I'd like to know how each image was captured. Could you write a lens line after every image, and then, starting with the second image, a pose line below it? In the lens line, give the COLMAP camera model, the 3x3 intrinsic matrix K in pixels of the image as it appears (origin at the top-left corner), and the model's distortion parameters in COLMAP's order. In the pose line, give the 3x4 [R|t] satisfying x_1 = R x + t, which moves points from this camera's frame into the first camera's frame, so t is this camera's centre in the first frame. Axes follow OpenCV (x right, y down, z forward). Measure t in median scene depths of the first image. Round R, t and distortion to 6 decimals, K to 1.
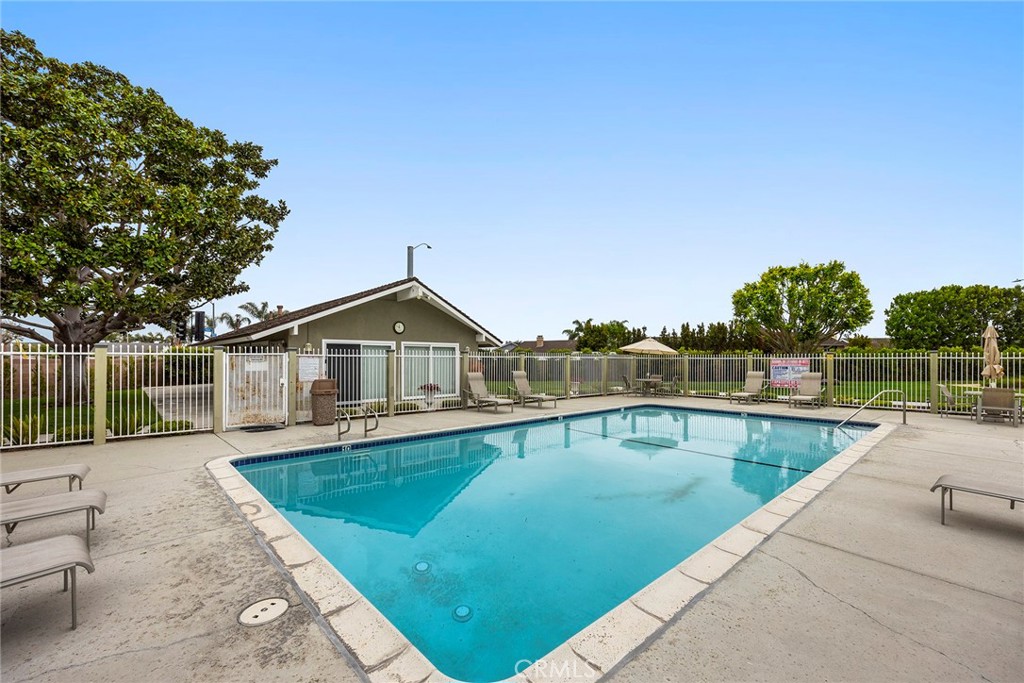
lens RADIAL K [[413.5, 0, 511.1], [0, 413.5, 350.9], [0, 0, 1]] dist [-0.000860, -0.000061]
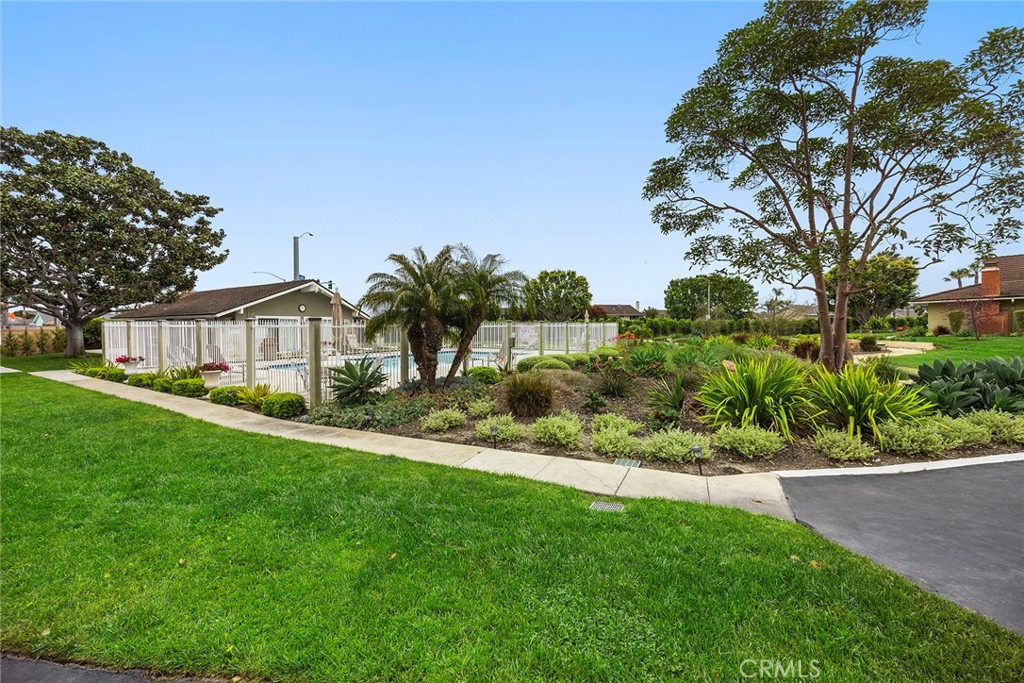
lens RADIAL K [[413.5, 0, 509.7], [0, 413.5, 342.5], [0, 0, 1]] dist [-0.000860, -0.000061]
pose [[0.963523, -0.014452, 0.267235, 0.083169], [-0.001510, 0.998231, 0.059428, -0.018681], [-0.267621, -0.057664, 0.961797, -0.812743]]
